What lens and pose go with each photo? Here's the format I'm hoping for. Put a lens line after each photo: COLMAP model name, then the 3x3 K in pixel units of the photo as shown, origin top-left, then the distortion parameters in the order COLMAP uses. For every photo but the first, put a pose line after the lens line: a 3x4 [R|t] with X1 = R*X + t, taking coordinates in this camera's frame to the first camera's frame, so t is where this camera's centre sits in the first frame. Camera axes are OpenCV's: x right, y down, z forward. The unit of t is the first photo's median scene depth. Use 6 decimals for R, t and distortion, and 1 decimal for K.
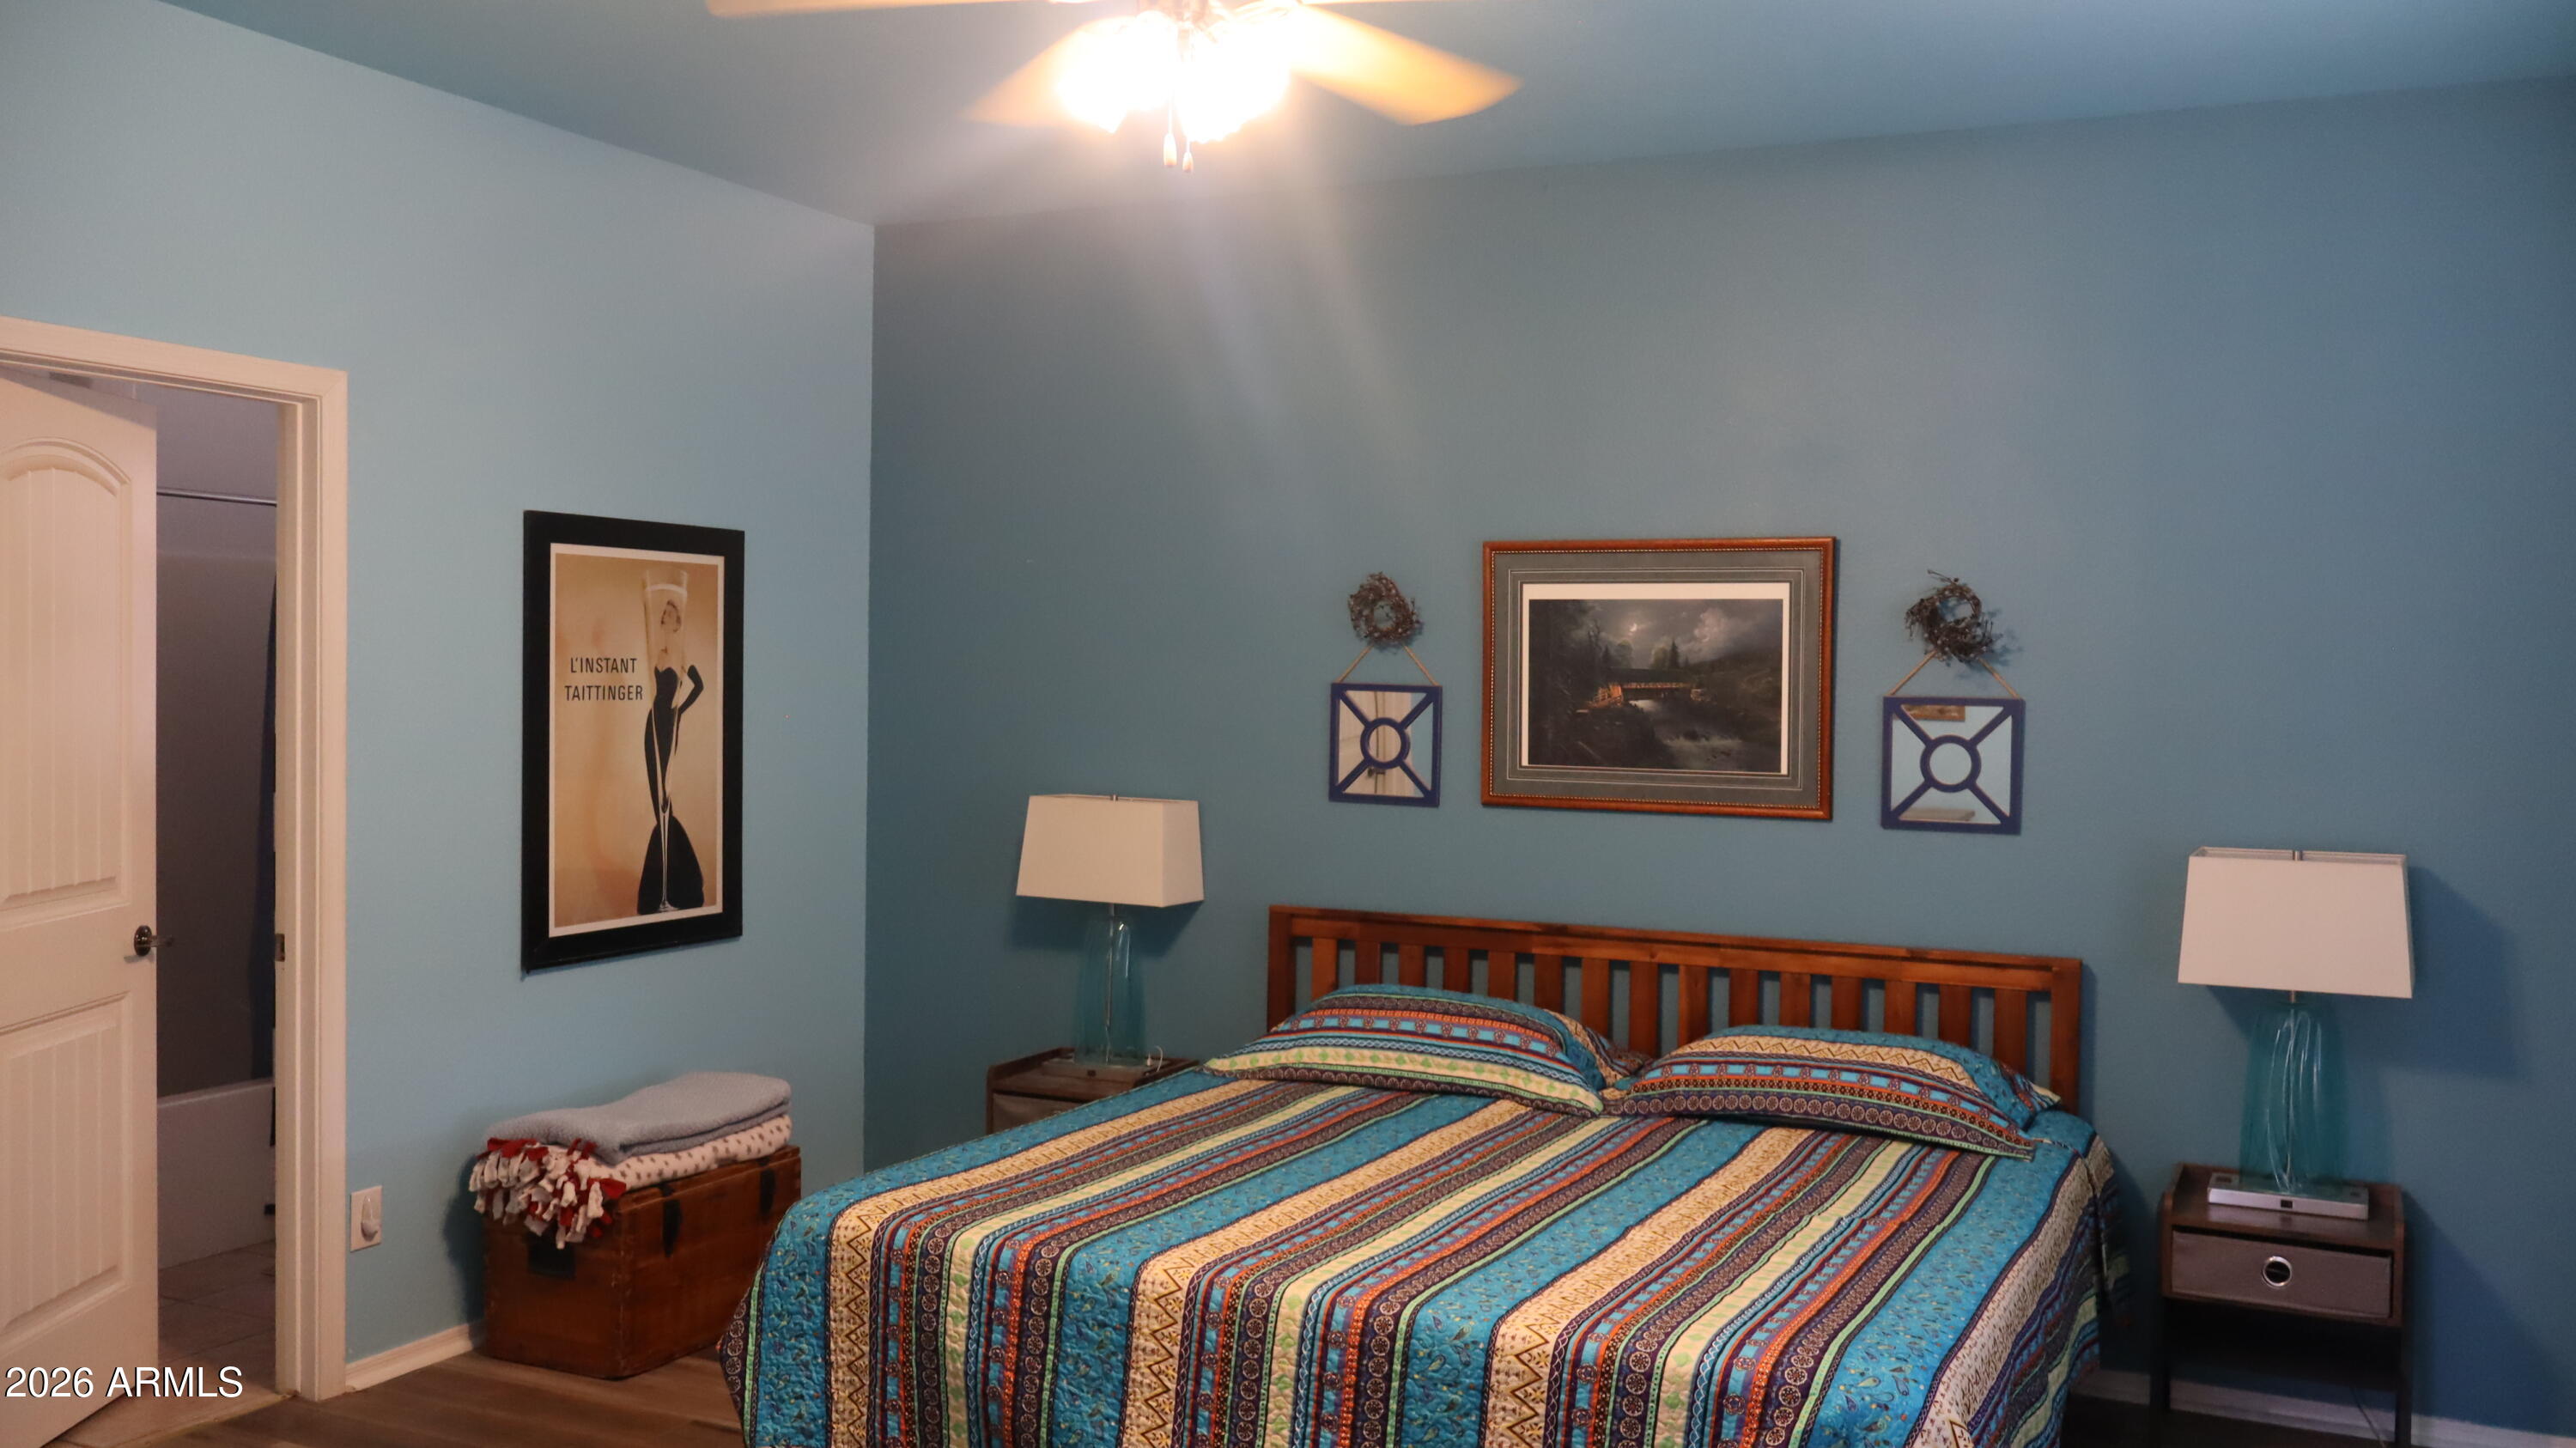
lens RADIAL K [[2161.9, 0, 1260.7], [0, 2161.9, 723.5], [0, 0, 1]] dist [0.001884, -0.002533]
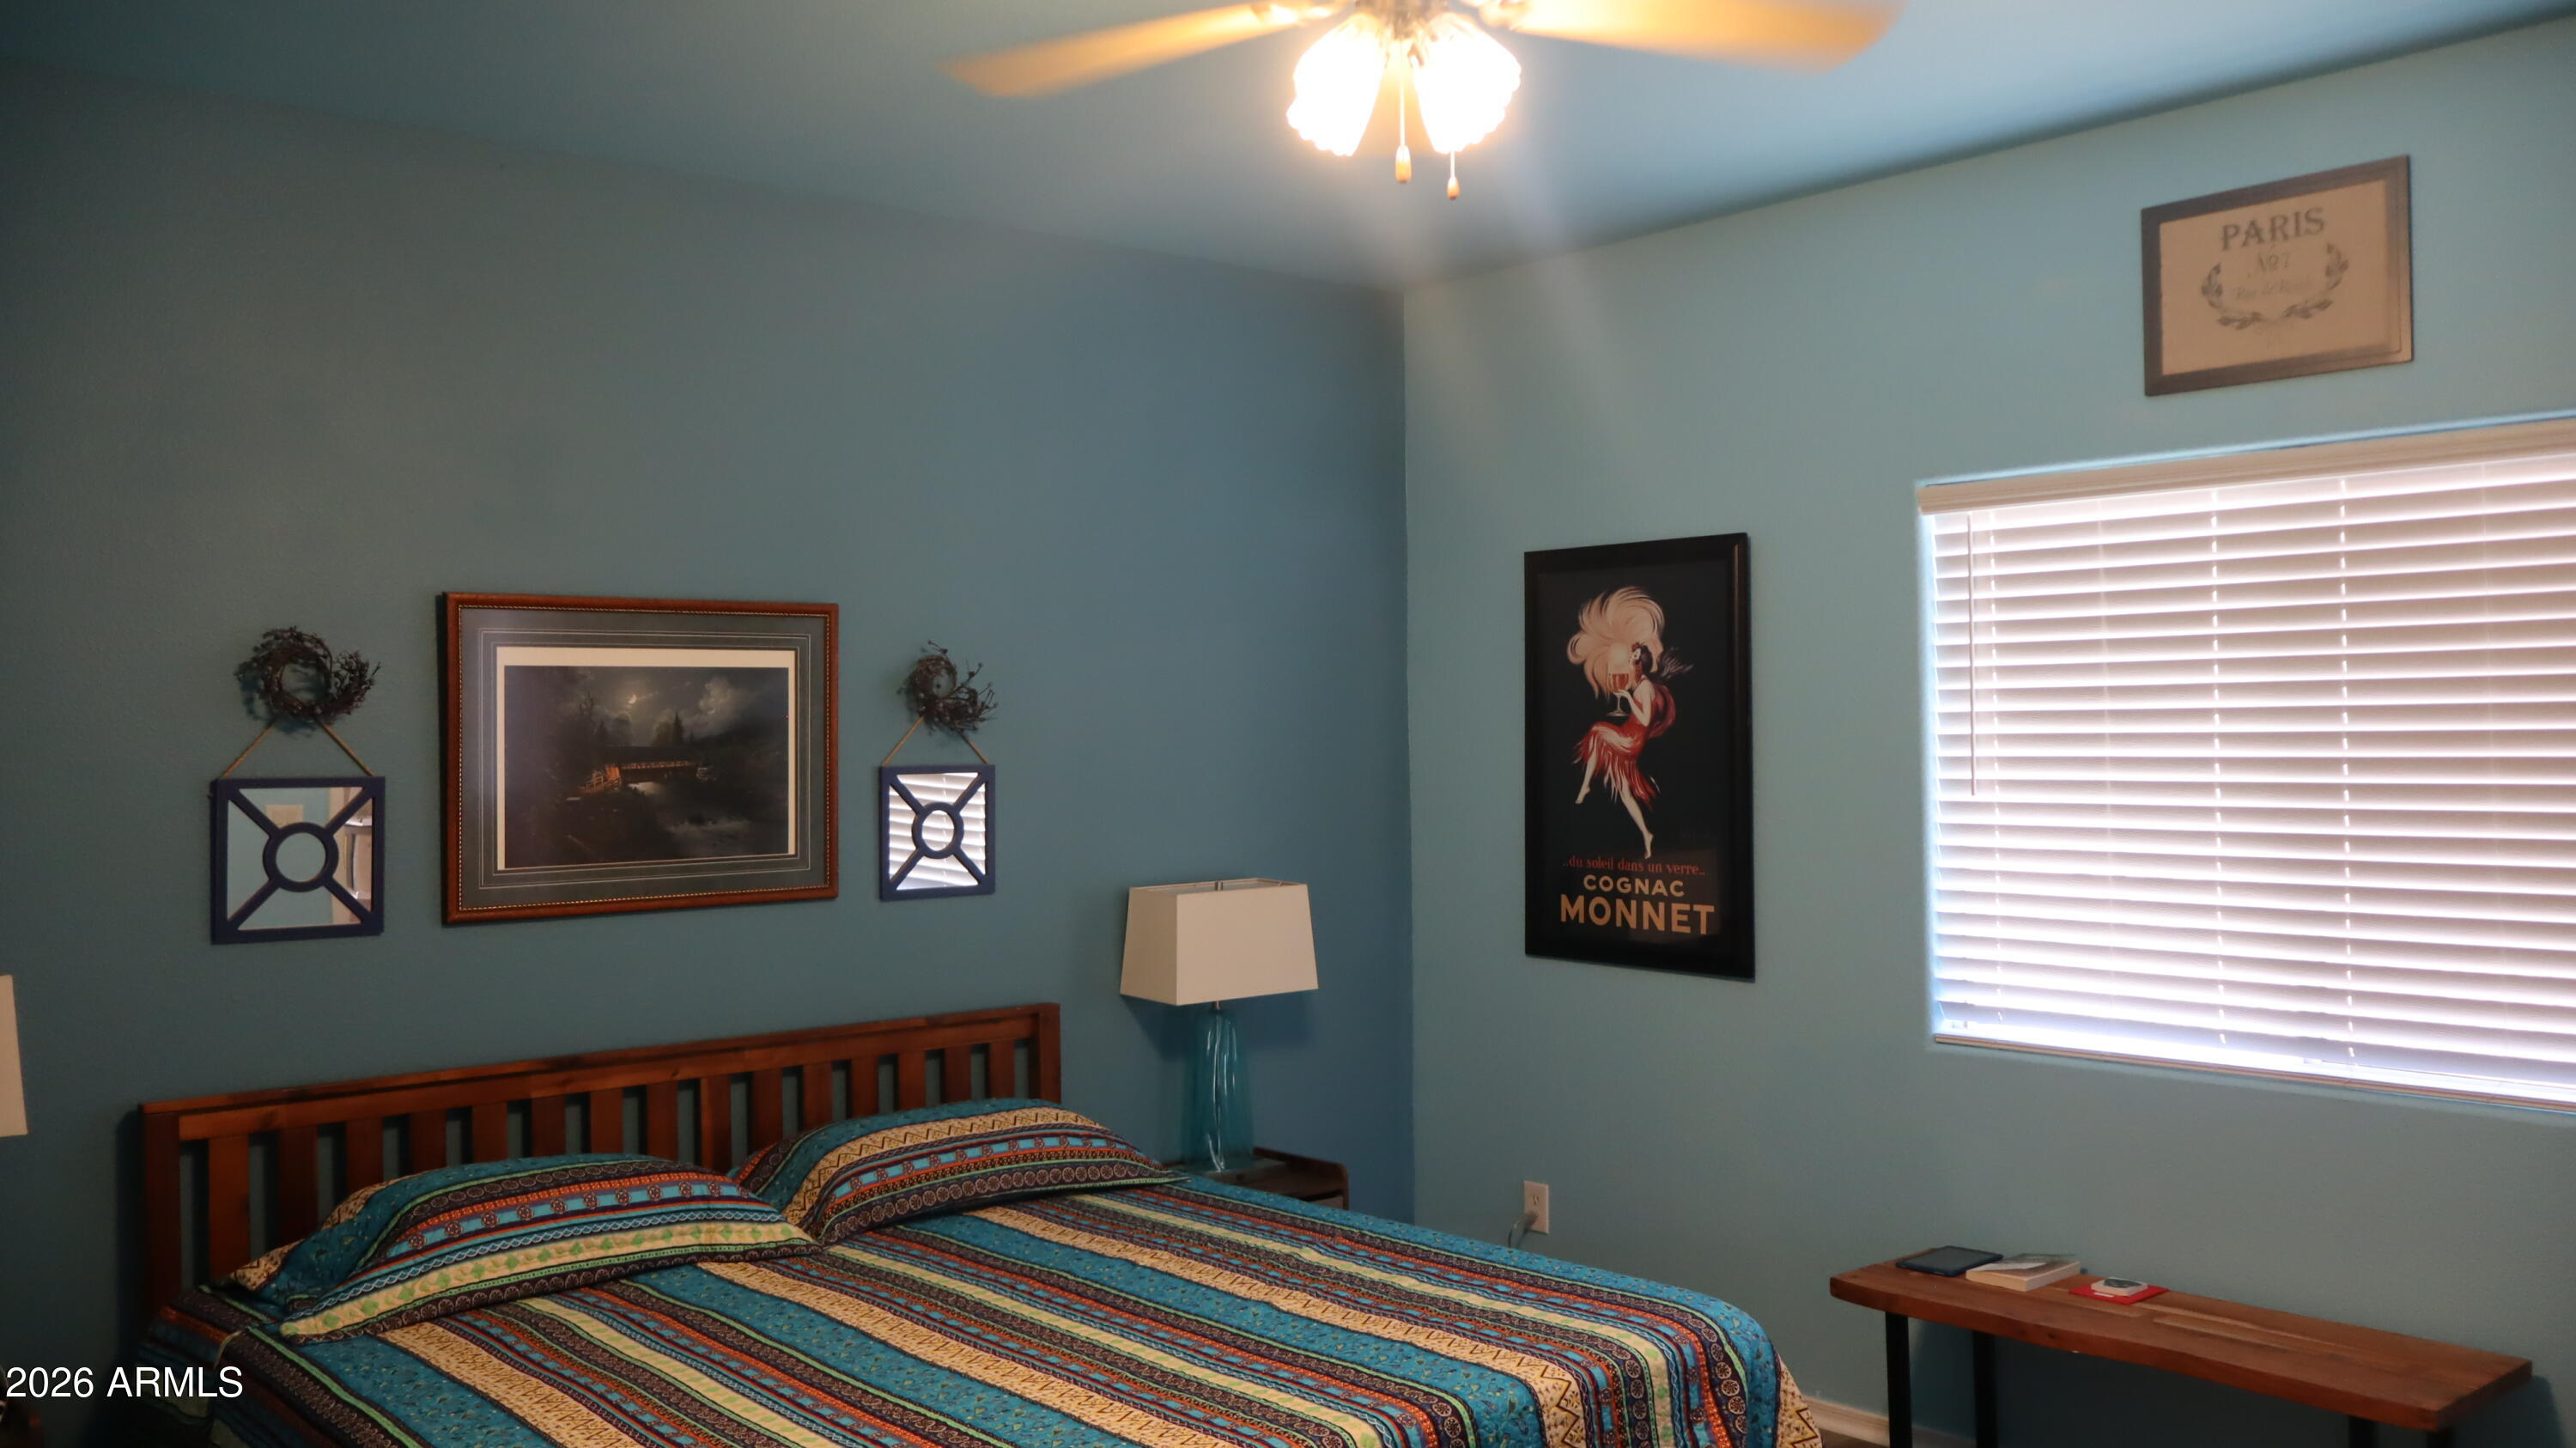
lens RADIAL K [[2161.9, 0, 1265.1], [0, 2161.9, 718.8], [0, 0, 1]] dist [0.001884, -0.002533]
pose [[0.408101, -0.010853, 0.912872, -0.530054], [0.049270, 0.998734, -0.010152, -0.015675], [-0.911606, 0.049121, 0.408119, 0.428598]]
